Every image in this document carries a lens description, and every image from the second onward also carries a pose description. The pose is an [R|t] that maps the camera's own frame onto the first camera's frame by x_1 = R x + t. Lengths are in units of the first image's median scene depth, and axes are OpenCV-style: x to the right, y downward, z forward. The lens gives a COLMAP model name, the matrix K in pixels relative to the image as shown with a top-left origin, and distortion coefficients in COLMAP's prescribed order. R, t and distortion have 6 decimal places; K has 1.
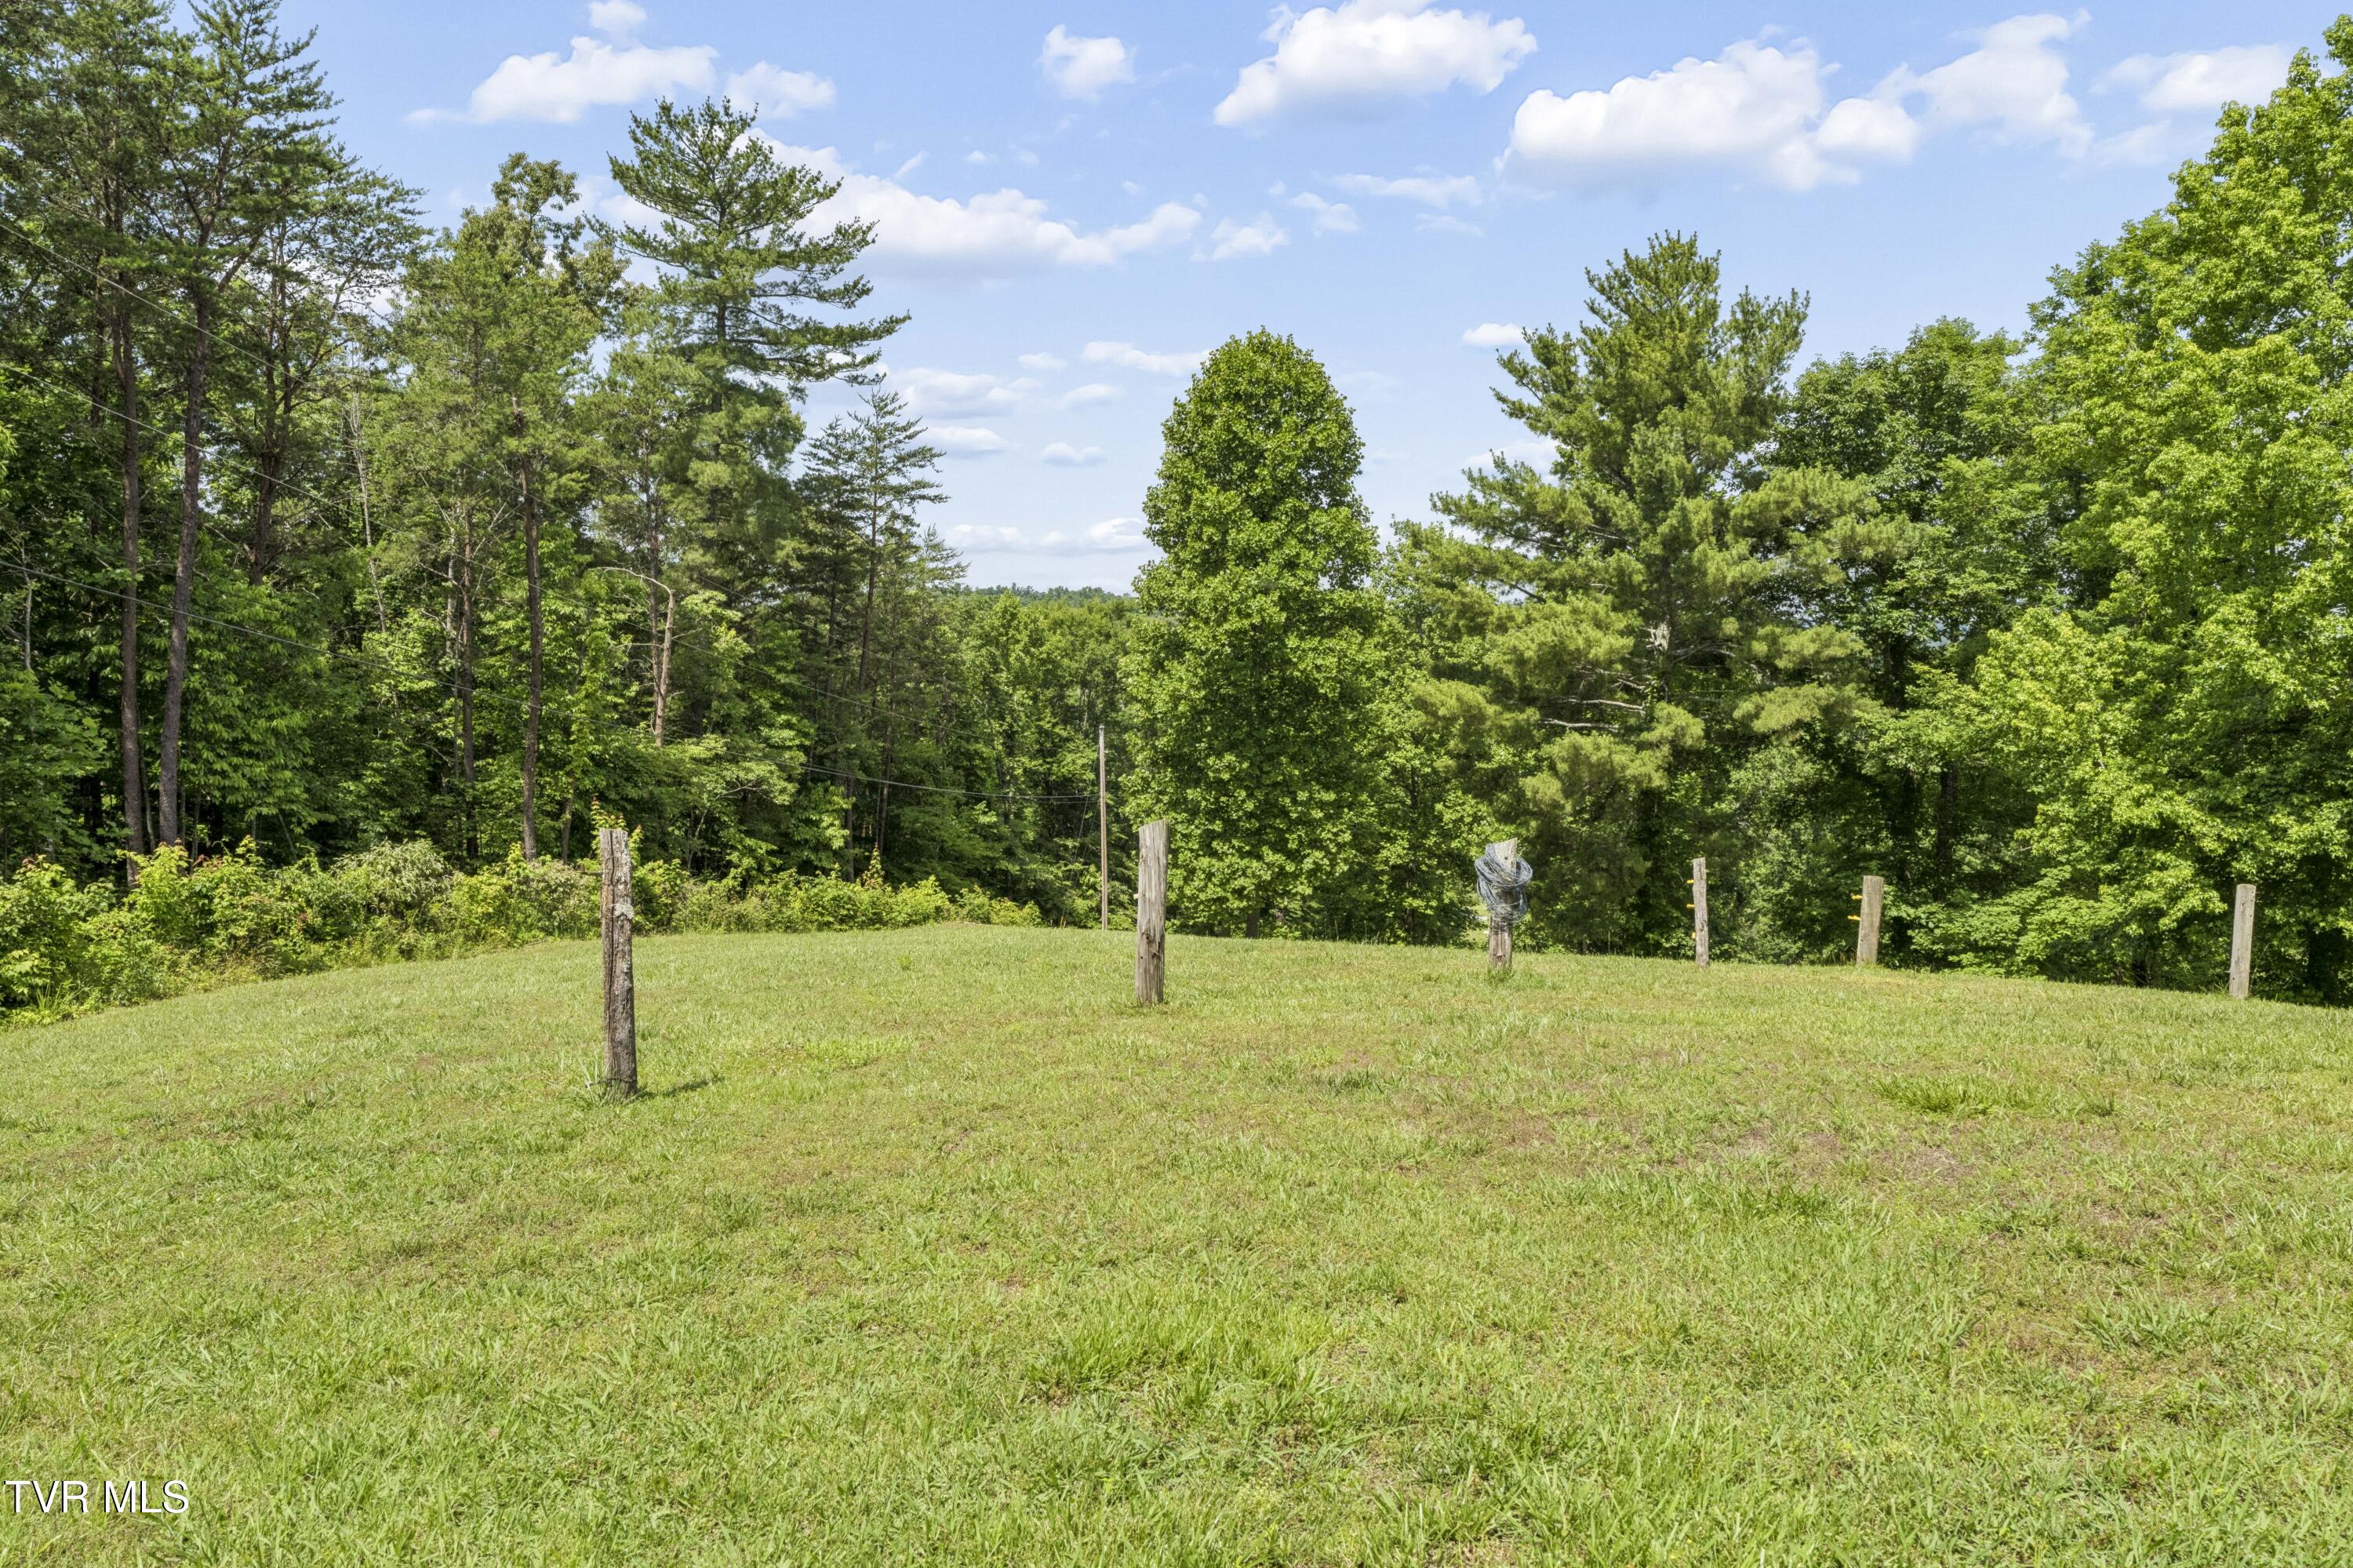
lens RADIAL K [[1727.7, 0, 1176.5], [0, 1727.7, 784.0], [0, 0, 1]] dist [-0.003825, -0.000491]
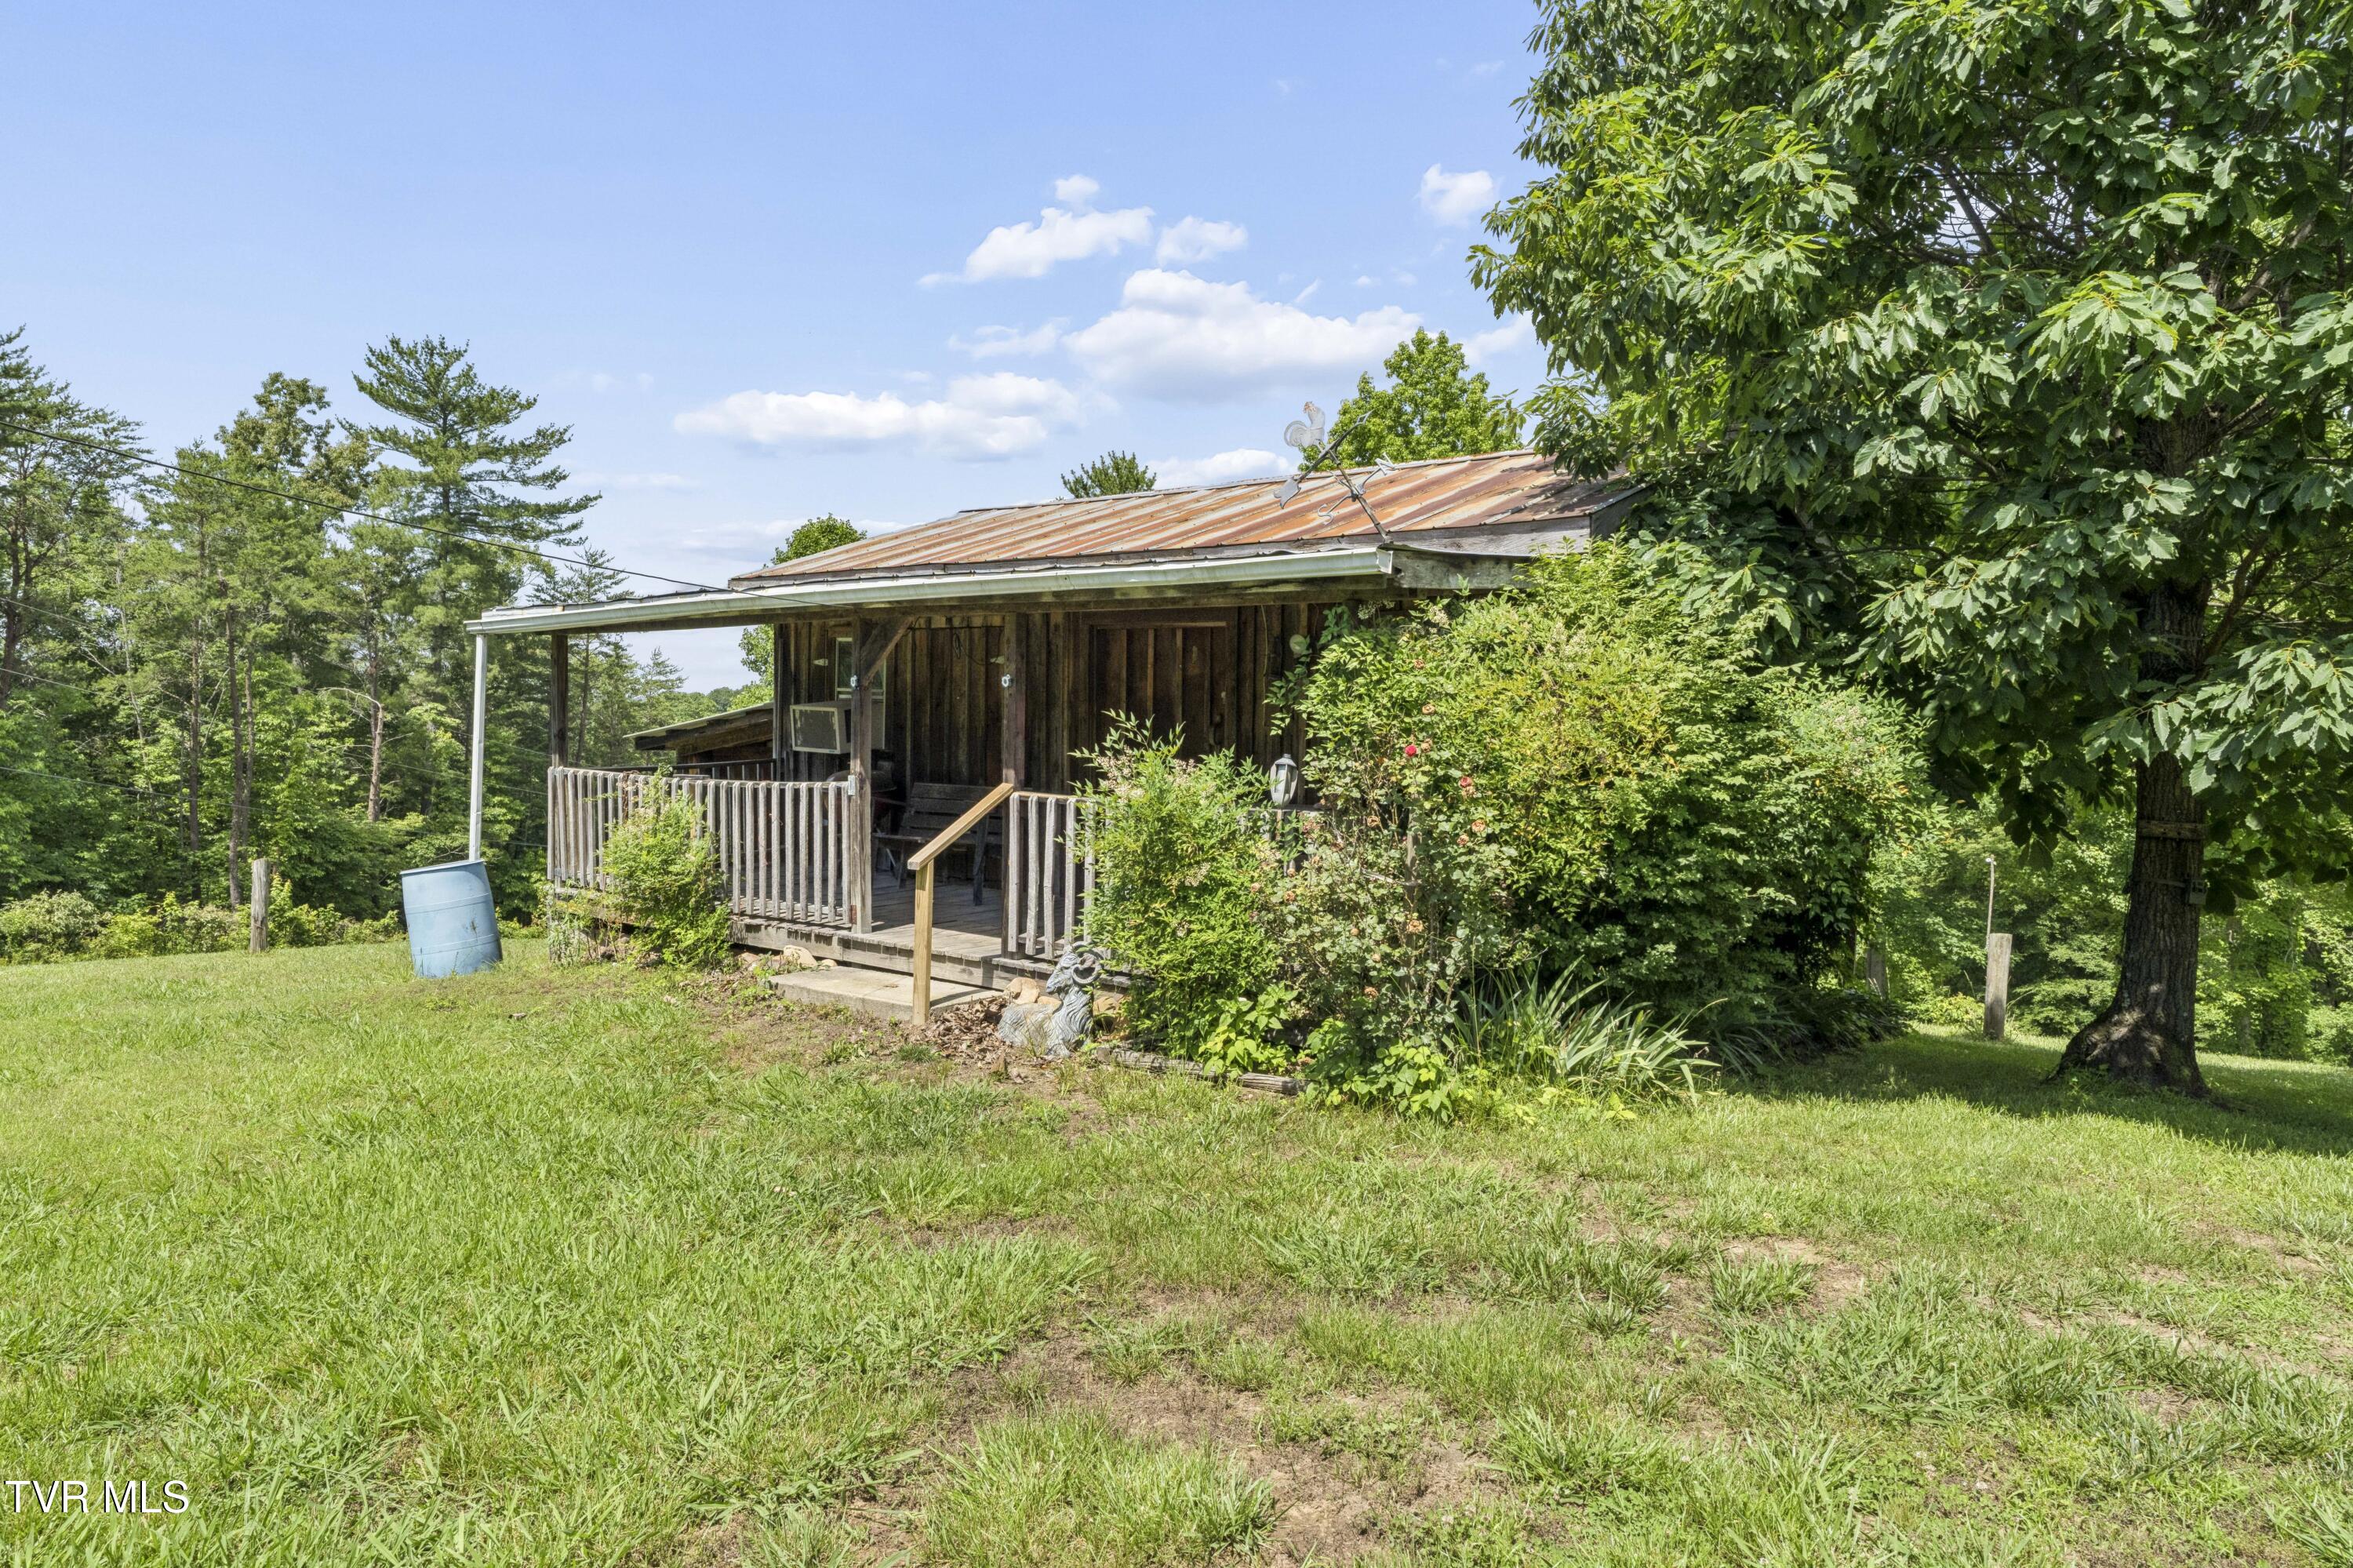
lens RADIAL K [[1448.5, 0, 1176.5], [0, 1448.5, 784.0], [0, 0, 1]] dist [-0.001242, 0.000468]
pose [[0.994022, -0.009174, 0.108795, 0.172200], [0.013759, 0.999045, -0.041471, 0.003139], [-0.108311, 0.042720, 0.993199, -0.152701]]
